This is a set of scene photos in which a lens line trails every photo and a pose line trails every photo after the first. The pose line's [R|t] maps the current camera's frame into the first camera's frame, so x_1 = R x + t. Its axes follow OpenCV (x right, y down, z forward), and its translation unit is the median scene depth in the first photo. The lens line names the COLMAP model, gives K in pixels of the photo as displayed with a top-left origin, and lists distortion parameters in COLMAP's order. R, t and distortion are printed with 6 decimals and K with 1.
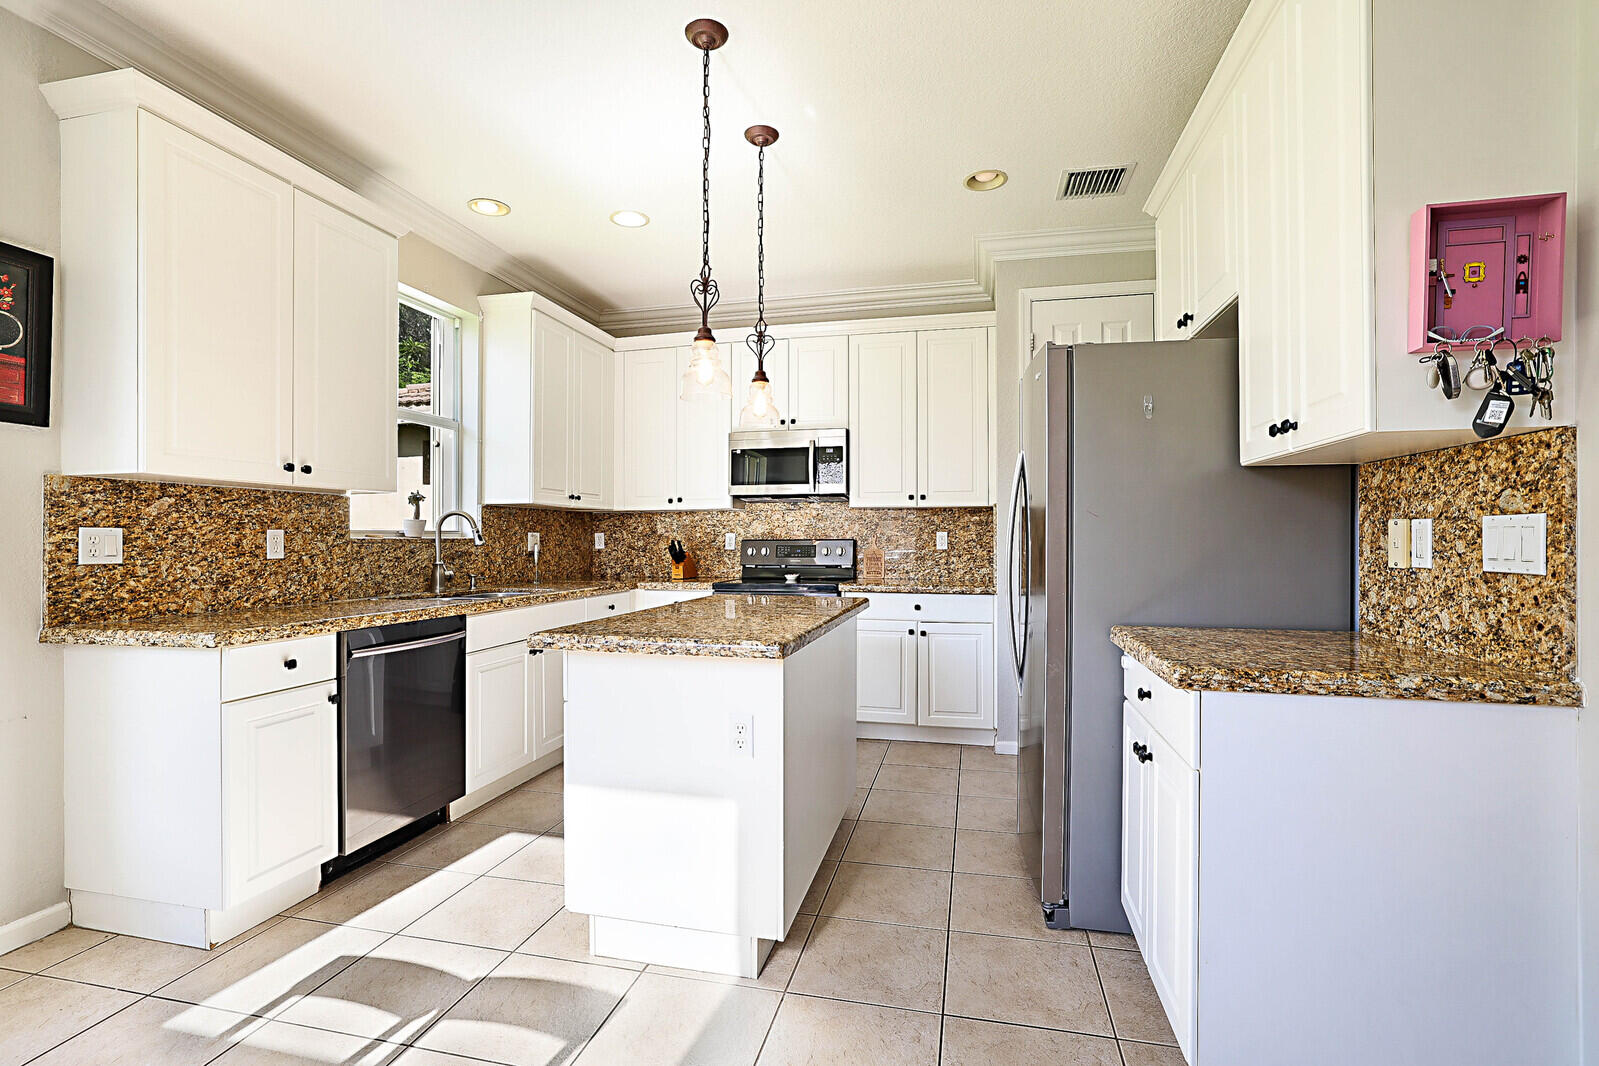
lens RADIAL K [[737.6, 0, 798.7], [0, 737.6, 536.1], [0, 0, 1]] dist [-0.041574, 0.018206]
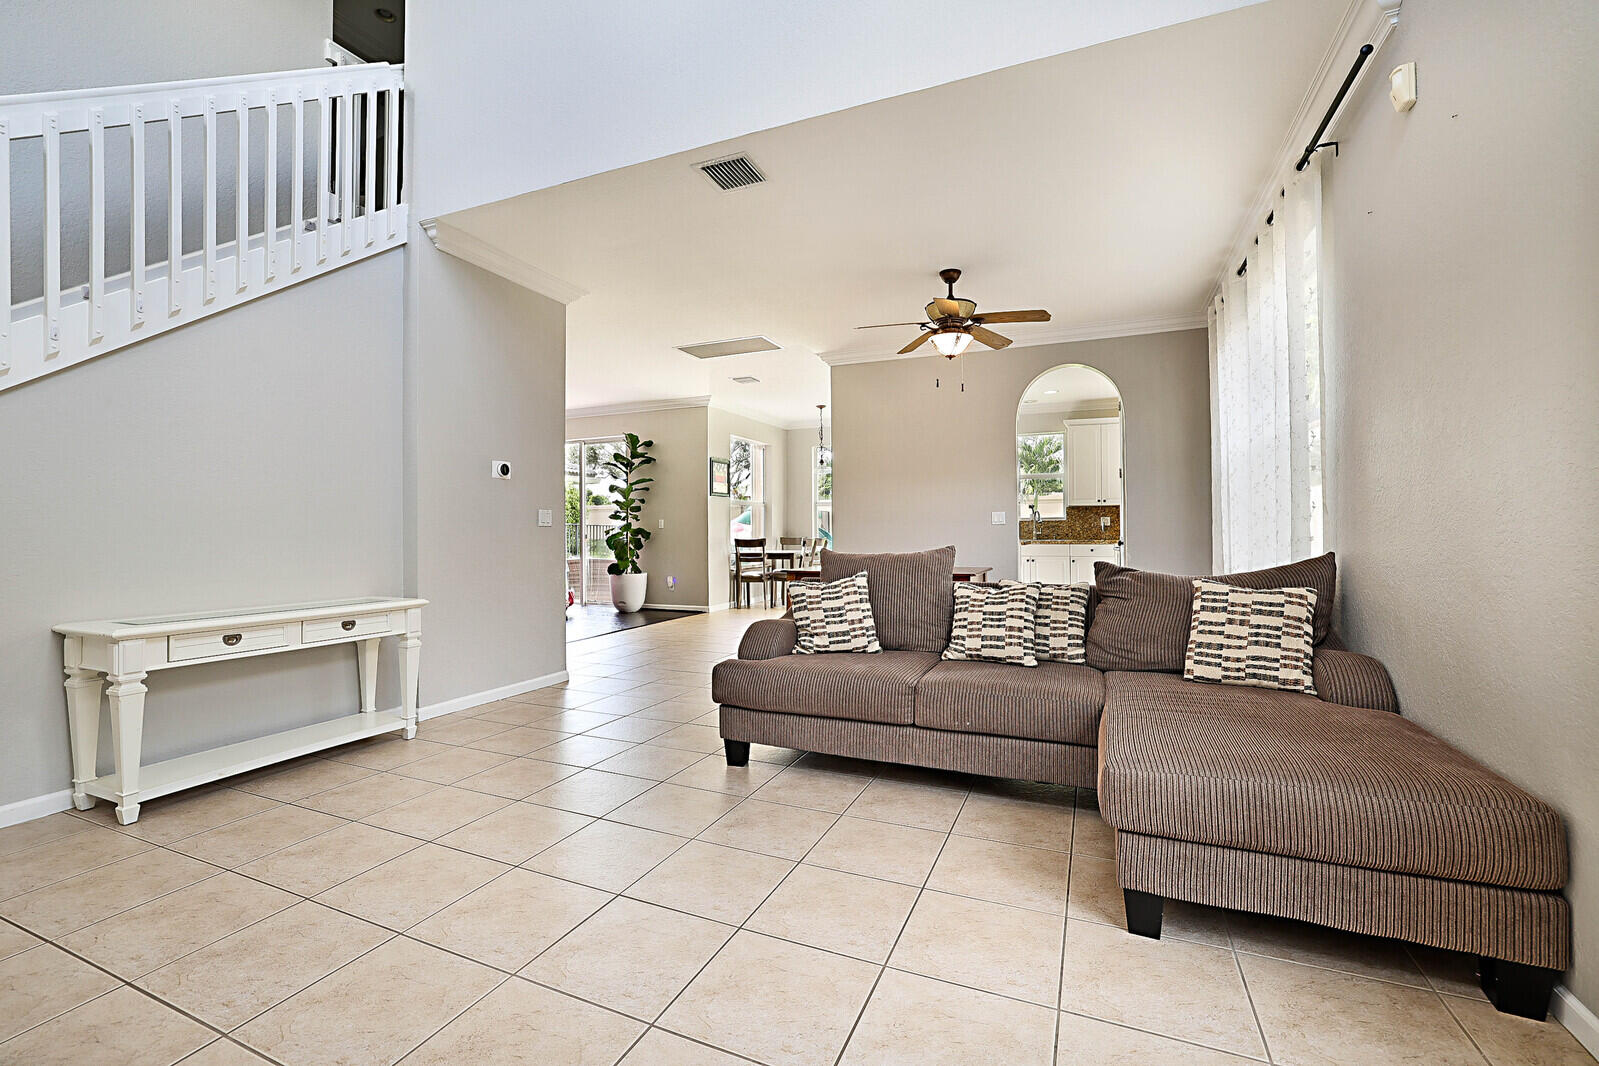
lens RADIAL K [[688.2, 0, 786.2], [0, 688.2, 525.5], [0, 0, 1]] dist [-0.022811, 0.001342]
pose [[-0.190949, -0.004250, -0.981591, 2.837255], [0.008381, 0.999947, -0.005960, 0.038317], [0.981564, -0.009365, -0.190903, 0.701605]]
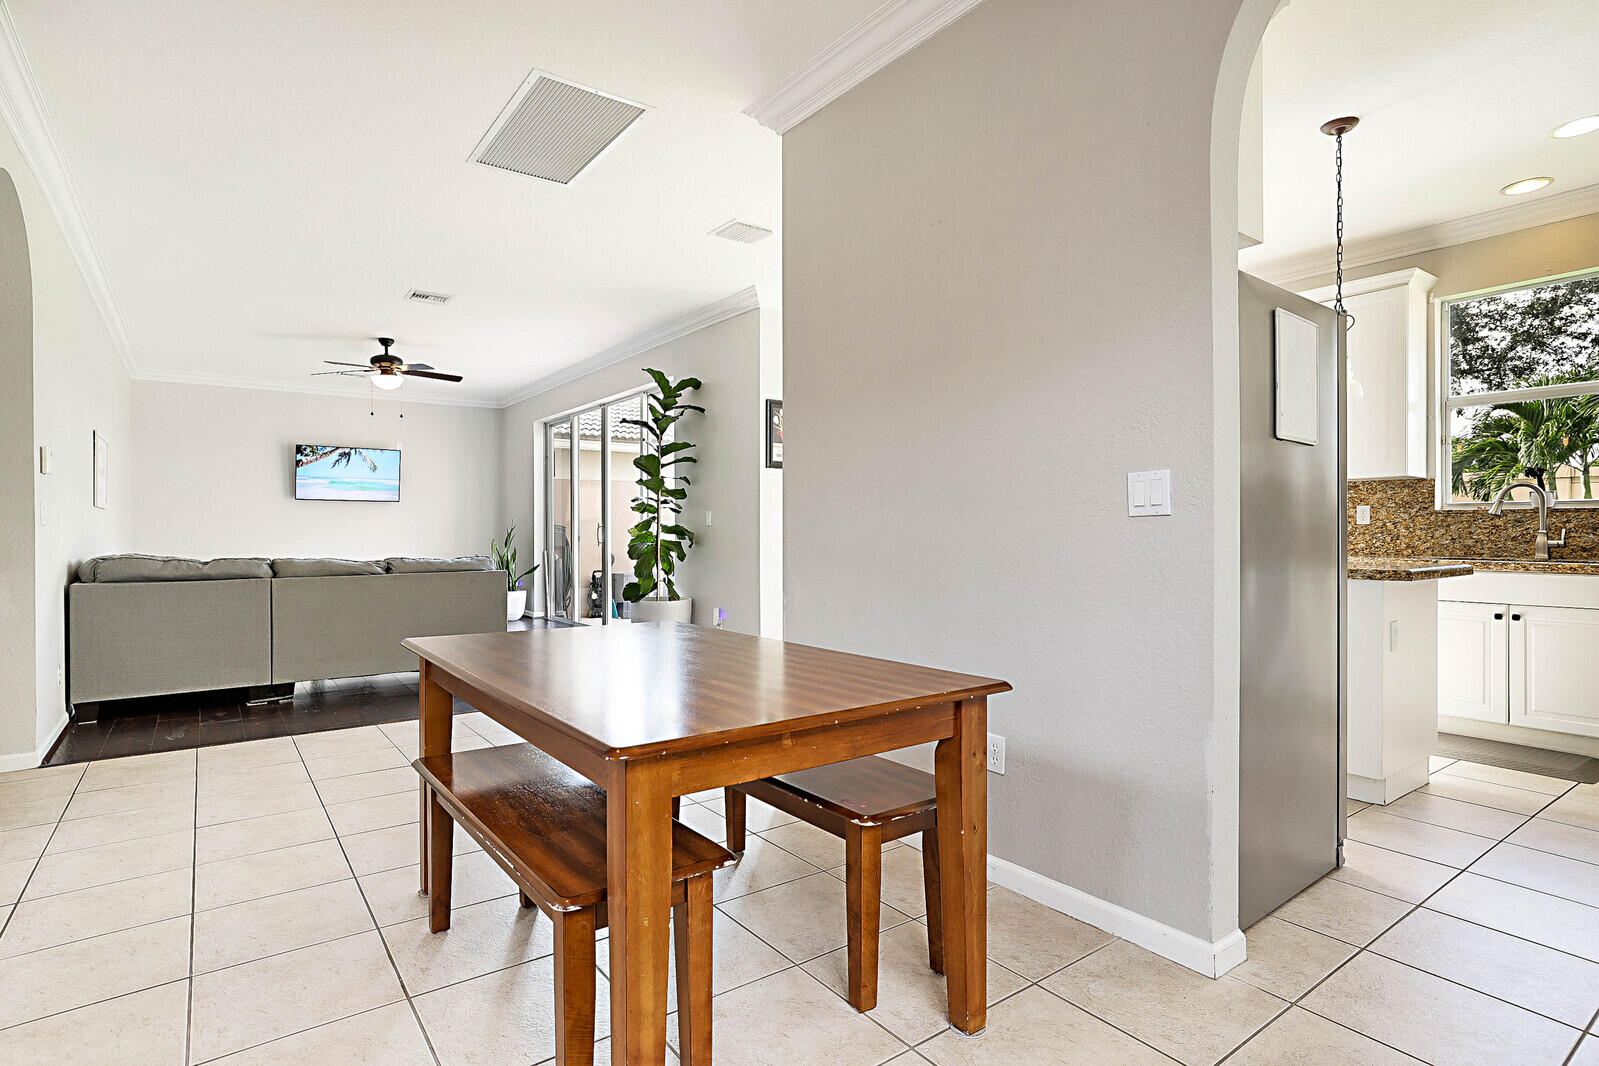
lens RADIAL K [[824.5, 0, 791.2], [0, 824.5, 538.4], [0, 0, 1]] dist [0.001597, 0.006172]
pose [[-0.642573, 0.010493, -0.766153, 1.405788], [0.002781, 0.999932, 0.011362, 0.037077], [0.766220, 0.005171, -0.642558, 1.163161]]
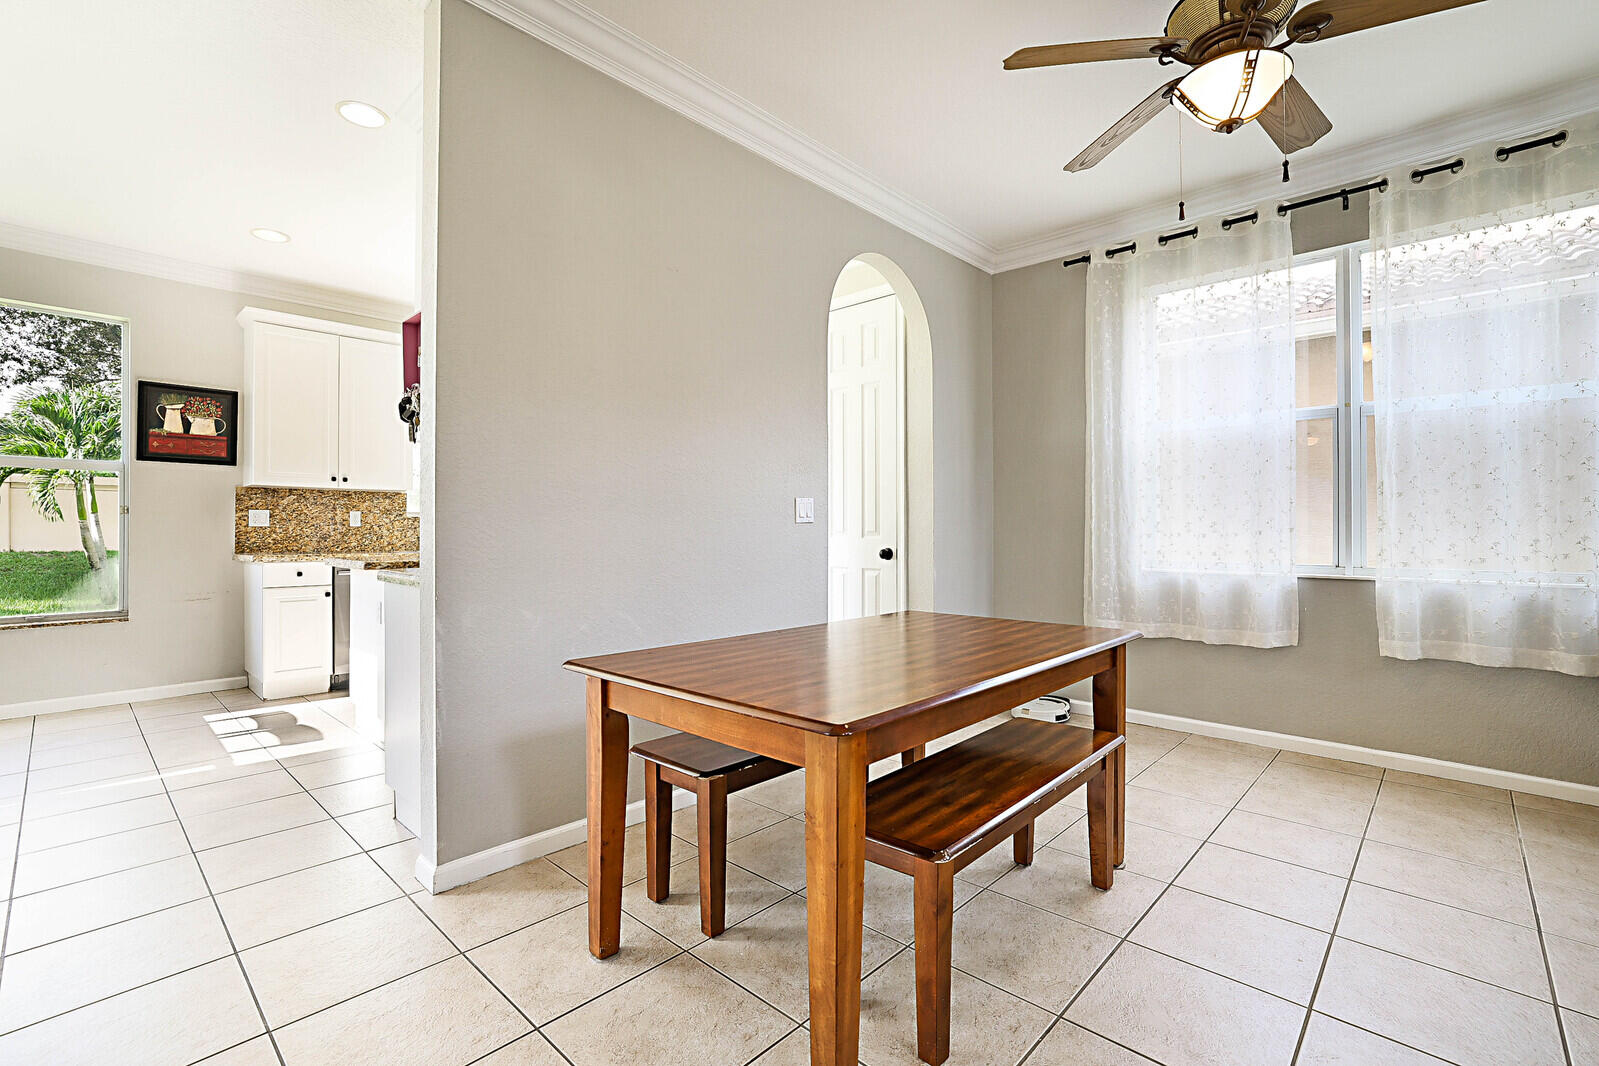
lens RADIAL K [[737.6, 0, 805.9], [0, 737.6, 529.1], [0, 0, 1]] dist [-0.041574, 0.018206]
pose [[0.863347, 0.000178, -0.504611, 1.222259], [0.000535, 0.999999, 0.001268, 0.034749], [0.504611, -0.001365, 0.863346, -0.050749]]
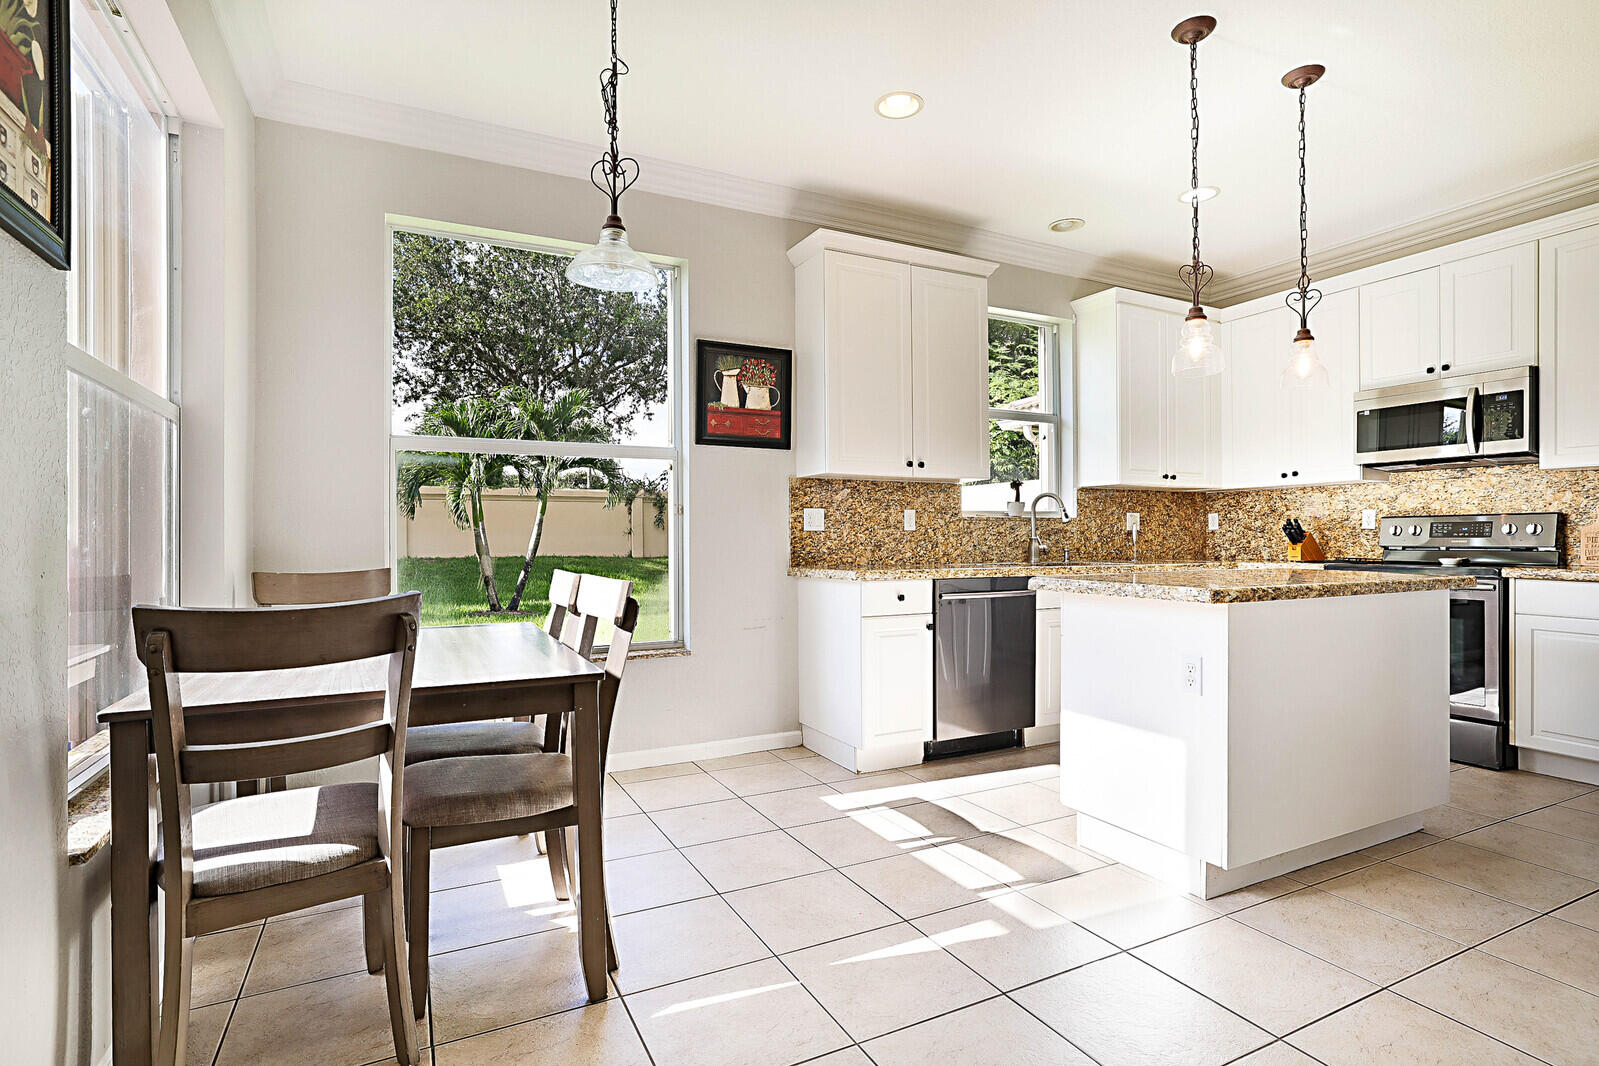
lens RADIAL K [[798.6, 0, 799.1], [0, 798.6, 534.2], [0, 0, 1]] dist [-0.026472, 0.017369]
pose [[0.650032, -0.003596, -0.759898, 0.298363], [0.005564, 0.999985, 0.000027, 0.035807], [0.759887, -0.004245, 0.650042, -0.157036]]
